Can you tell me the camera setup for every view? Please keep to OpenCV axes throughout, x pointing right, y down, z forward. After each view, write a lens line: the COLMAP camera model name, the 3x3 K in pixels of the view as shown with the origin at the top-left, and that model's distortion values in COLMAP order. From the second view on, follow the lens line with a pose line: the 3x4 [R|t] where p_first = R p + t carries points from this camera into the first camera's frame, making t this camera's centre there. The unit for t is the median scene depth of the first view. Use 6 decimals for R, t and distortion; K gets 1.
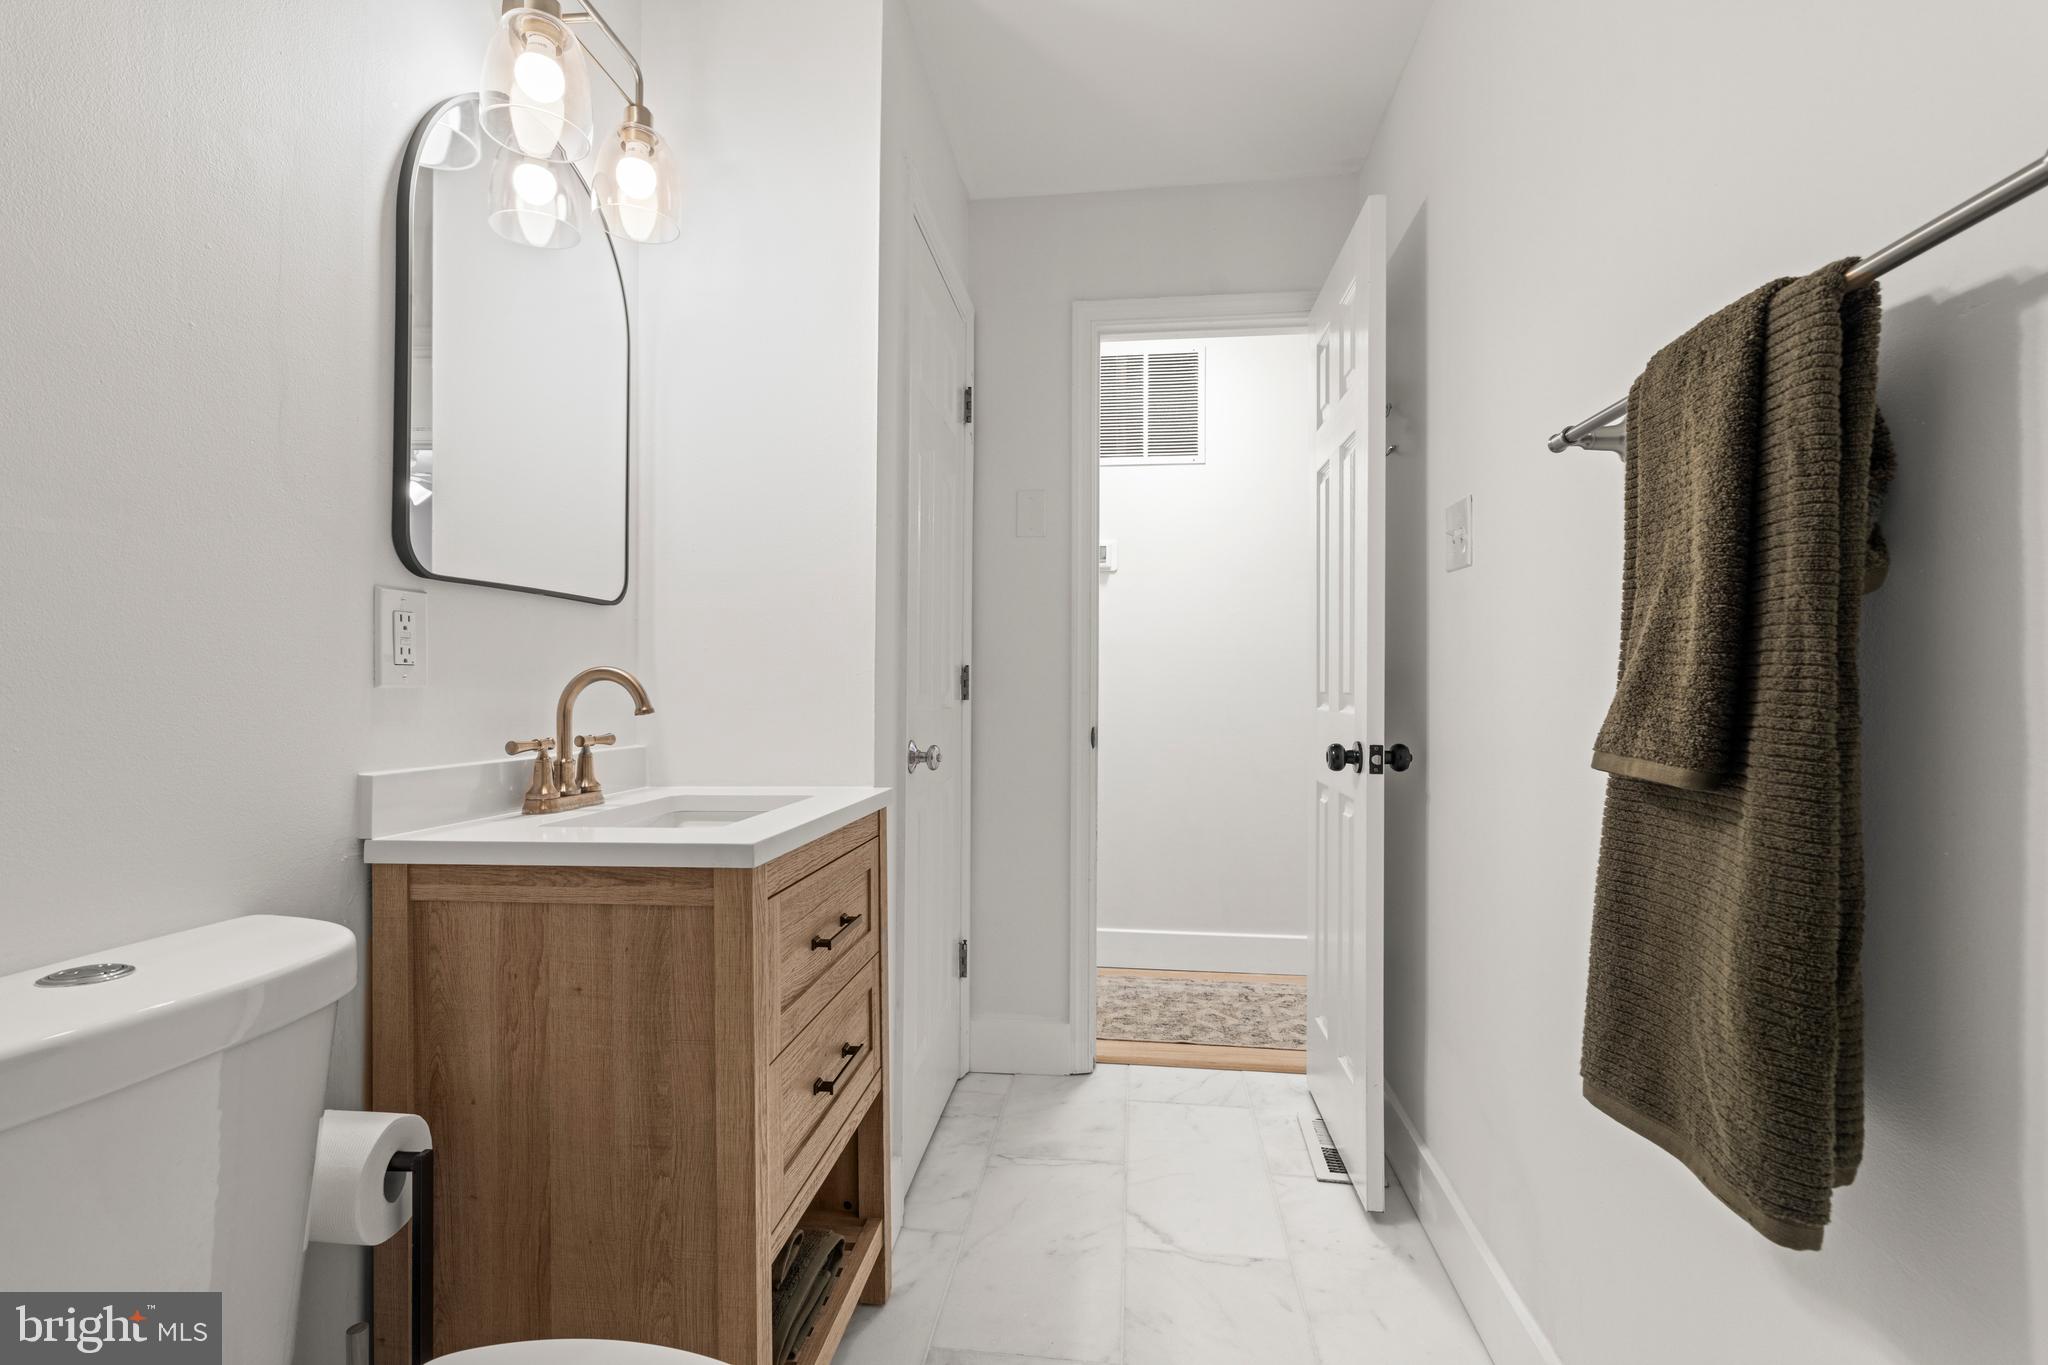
lens RADIAL K [[924.7, 0, 1022.8], [0, 924.7, 688.9], [0, 0, 1]] dist [-0.002967, -0.000066]
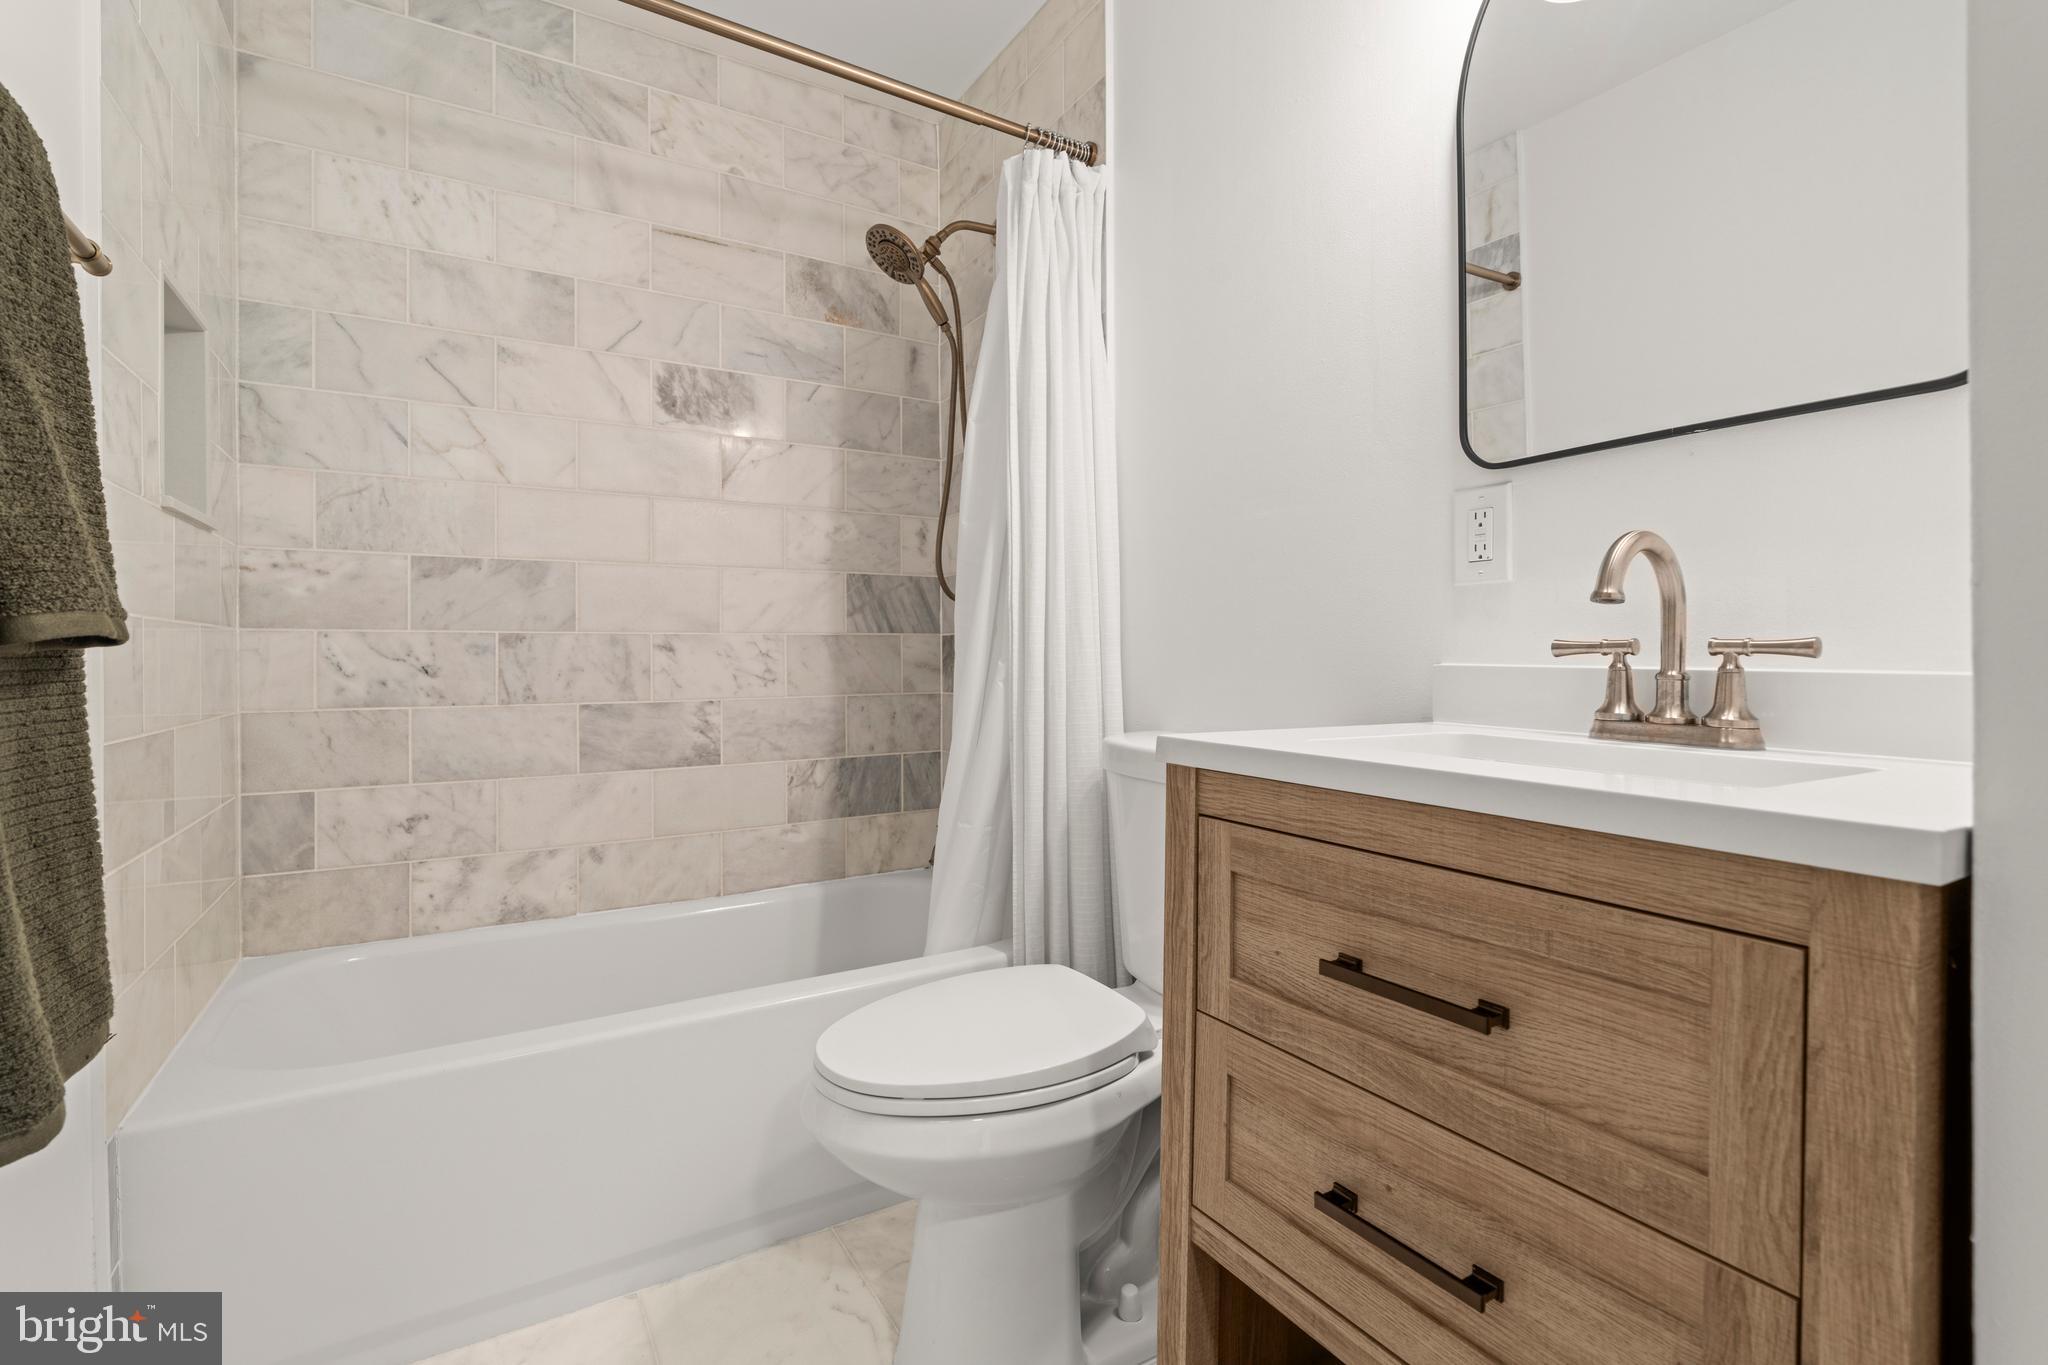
lens RADIAL K [[924.1, 0, 1024.6], [0, 924.1, 647.6], [0, 0, 1]] dist [-0.000722, -0.000010]
pose [[-0.784523, 0.003254, -0.620091, 0.295972], [0.006144, 0.999978, -0.002525, 0.057244], [0.620069, -0.005791, -0.784526, 1.247473]]
